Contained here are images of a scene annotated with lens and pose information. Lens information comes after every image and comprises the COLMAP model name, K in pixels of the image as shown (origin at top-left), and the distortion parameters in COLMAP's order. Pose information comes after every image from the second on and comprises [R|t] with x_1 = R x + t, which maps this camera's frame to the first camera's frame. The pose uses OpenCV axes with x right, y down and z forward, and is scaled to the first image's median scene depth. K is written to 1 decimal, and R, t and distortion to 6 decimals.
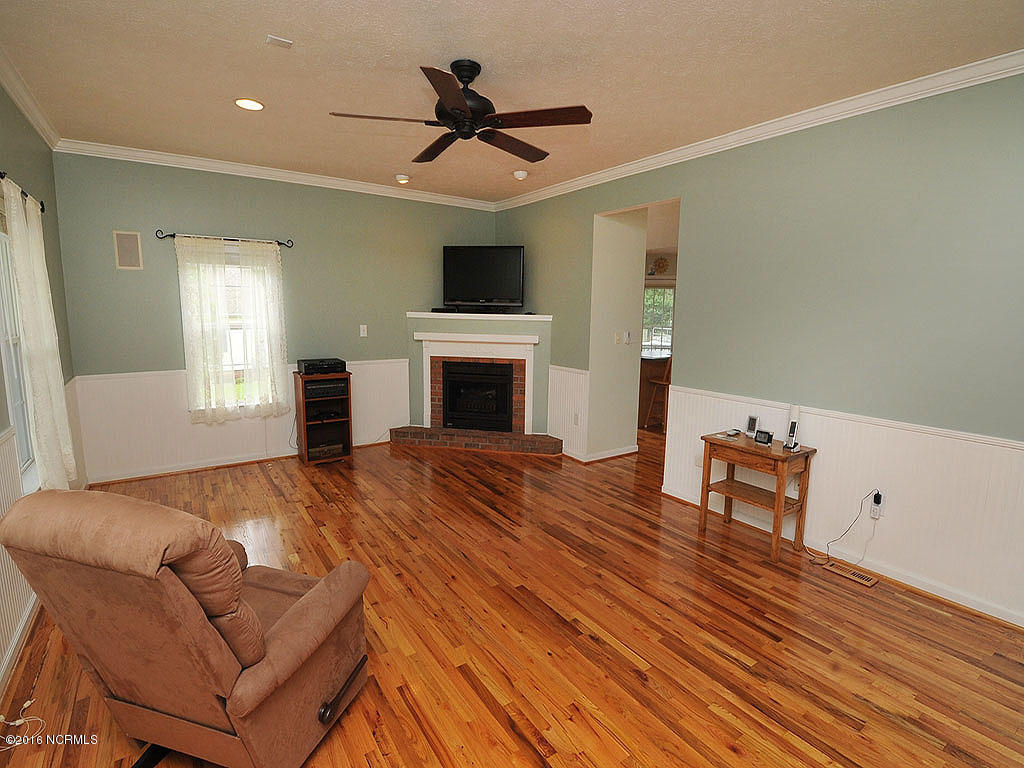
lens RADIAL K [[497.0, 0, 508.9], [0, 497.0, 380.9], [0, 0, 1]] dist [-0.003826, -0.001343]
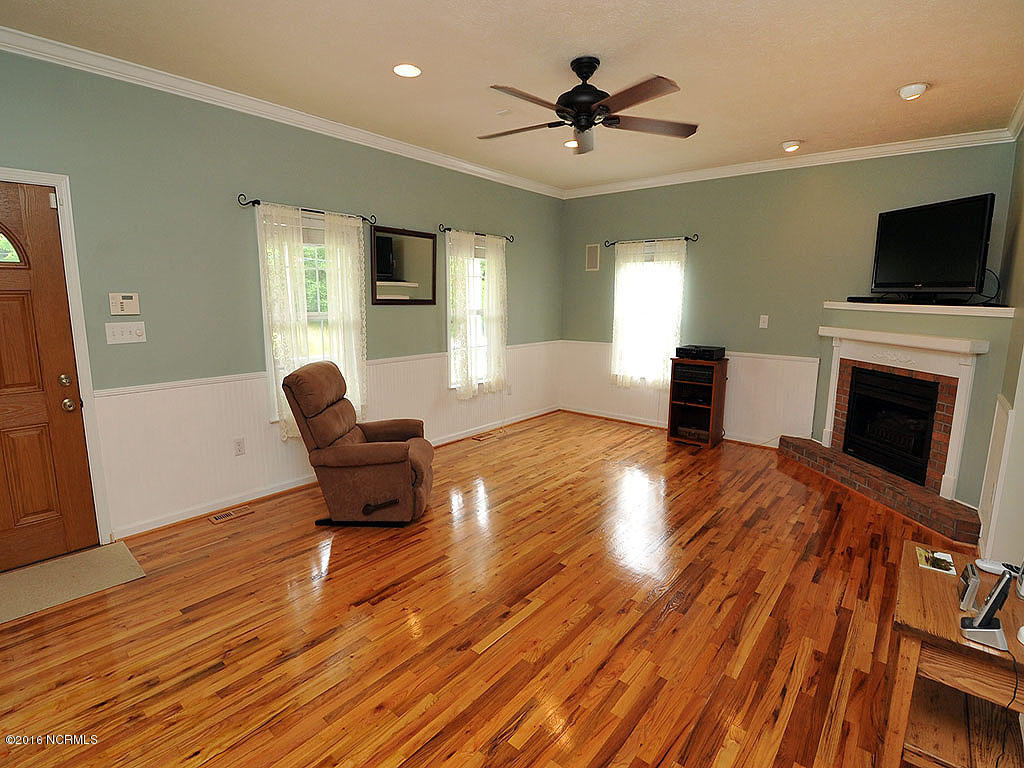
lens RADIAL K [[497.0, 0, 510.0], [0, 497.0, 378.8], [0, 0, 1]] dist [-0.003826, -0.001343]
pose [[0.271190, 0.147424, -0.951169, 0.522126], [-0.146722, 0.982984, 0.110522, -0.032182], [0.951277, 0.109585, 0.288205, 0.326236]]
